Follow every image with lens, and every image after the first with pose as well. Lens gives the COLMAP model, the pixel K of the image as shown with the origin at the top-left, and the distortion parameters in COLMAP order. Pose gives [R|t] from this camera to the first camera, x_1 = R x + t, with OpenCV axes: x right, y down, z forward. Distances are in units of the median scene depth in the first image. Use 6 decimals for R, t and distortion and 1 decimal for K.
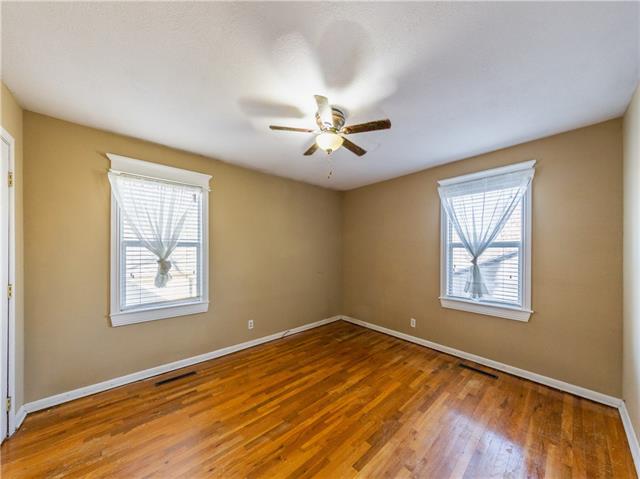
lens RADIAL K [[230.9, 0, 321.1], [0, 230.9, 244.8], [0, 0, 1]] dist [-0.000342, -0.000014]
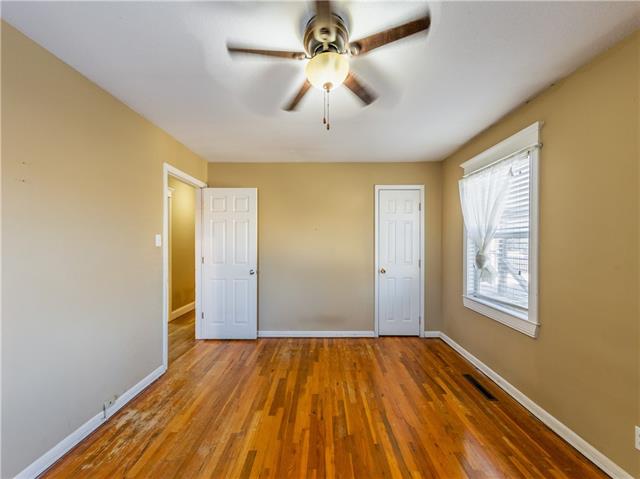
lens RADIAL K [[230.9, 0, 332.8], [0, 230.9, 245.4], [0, 0, 1]] dist [-0.000342, -0.000014]
pose [[-0.664908, 0.004661, -0.746911, 0.488158], [0.010374, 0.999942, -0.002995, 0.040445], [0.746853, -0.009740, -0.664917, 1.414268]]
